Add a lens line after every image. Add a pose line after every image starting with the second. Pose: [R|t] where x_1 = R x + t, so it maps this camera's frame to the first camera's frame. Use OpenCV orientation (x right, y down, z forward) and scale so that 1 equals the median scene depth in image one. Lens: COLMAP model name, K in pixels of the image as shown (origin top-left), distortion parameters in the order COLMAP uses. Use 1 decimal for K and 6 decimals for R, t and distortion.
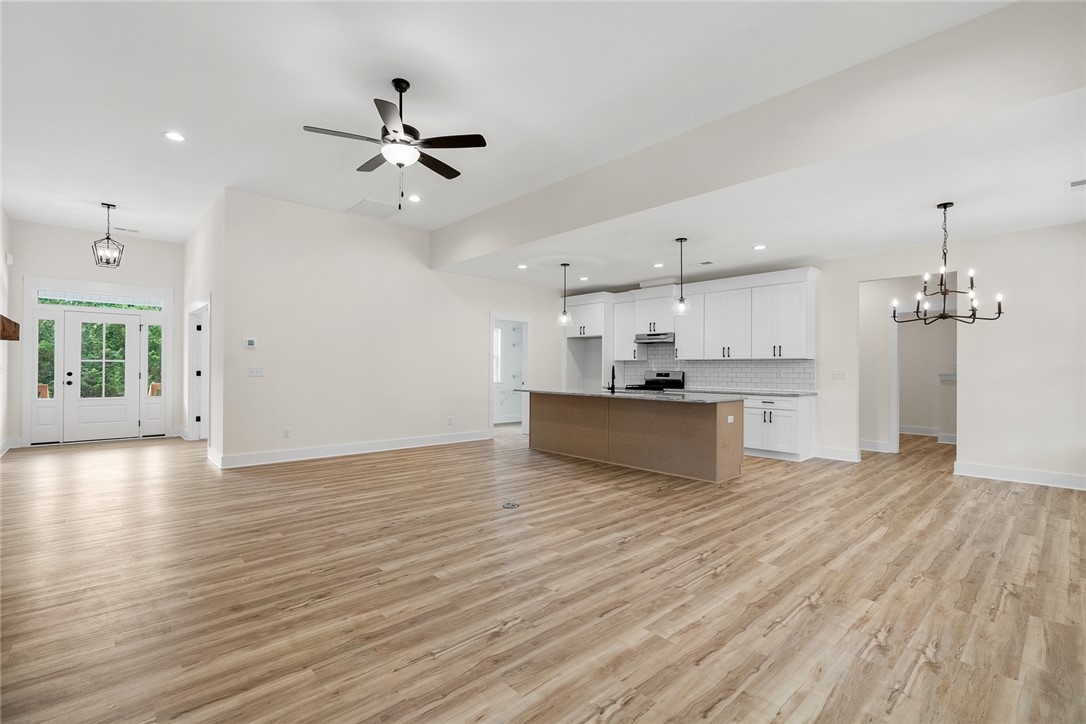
lens RADIAL K [[494.2, 0, 550.6], [0, 494.2, 361.8], [0, 0, 1]] dist [-0.015829, 0.000302]
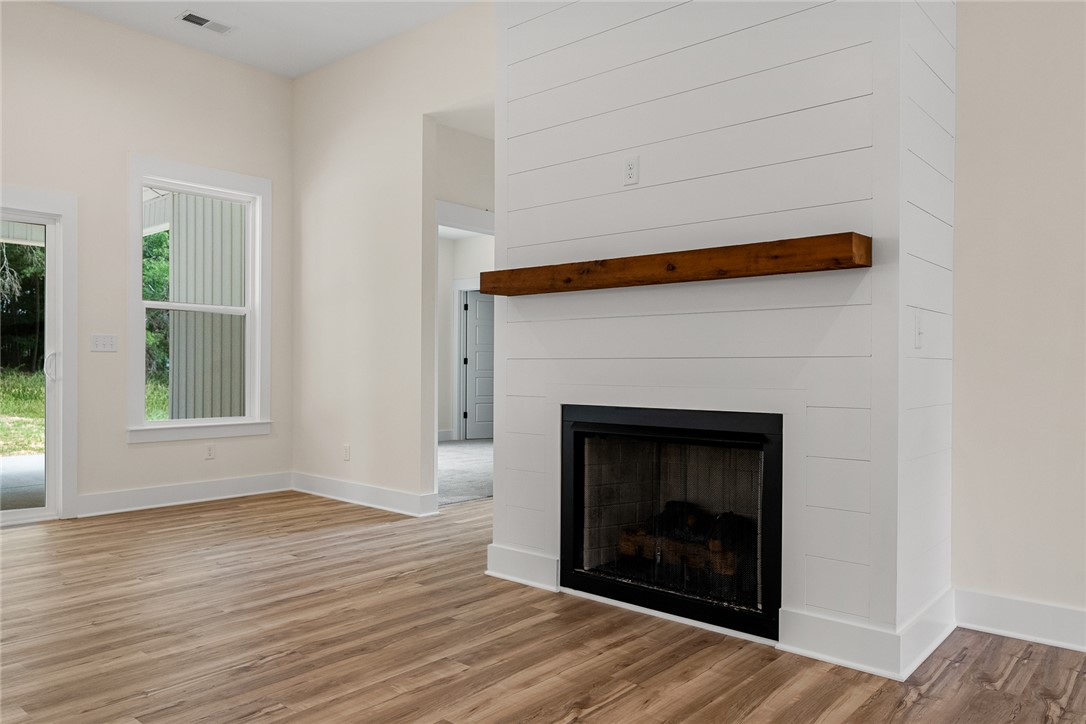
lens RADIAL K [[761.5, 0, 540.6], [0, 761.5, 367.1], [0, 0, 1]] dist [0.000109, 0.001166]
pose [[-0.994813, -0.012473, -0.100951, -0.482919], [-0.010711, 0.999781, -0.017977, 0.066781], [0.101153, -0.016802, -0.994729, 1.313246]]
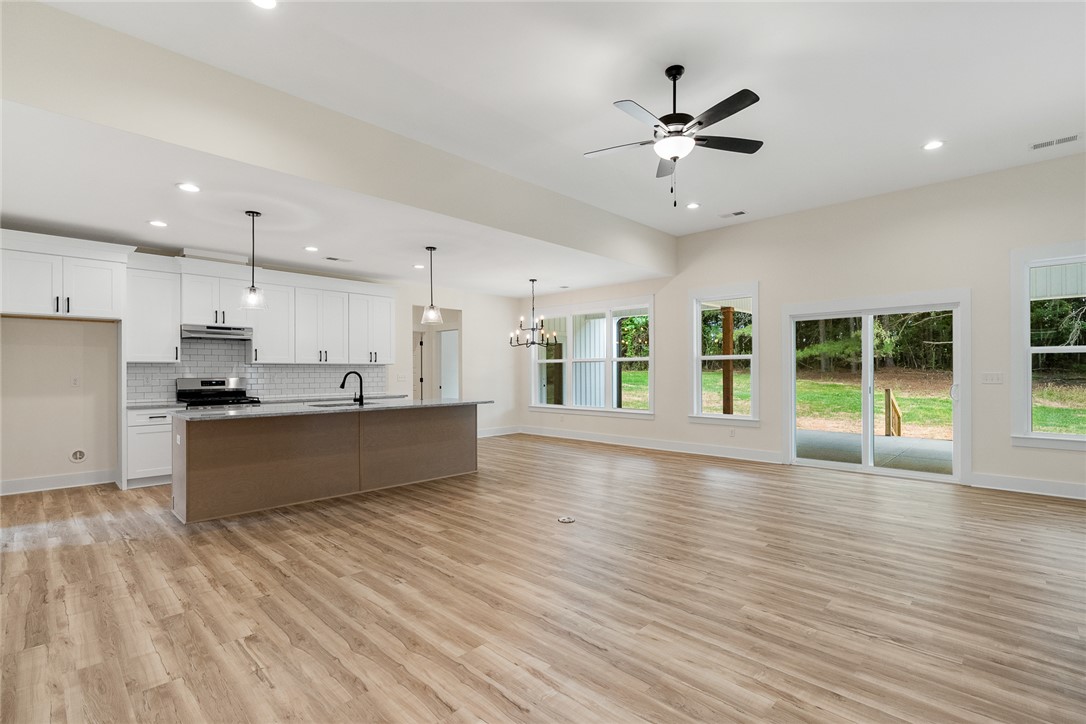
lens RADIAL K [[494.2, 0, 547.0], [0, 494.2, 371.4], [0, 0, 1]] dist [-0.015829, 0.000302]
pose [[-0.043113, -0.004167, 0.999062, -1.121313], [-0.011962, 0.999922, 0.003655, 0.001240], [-0.998999, -0.011793, -0.043160, 1.176572]]
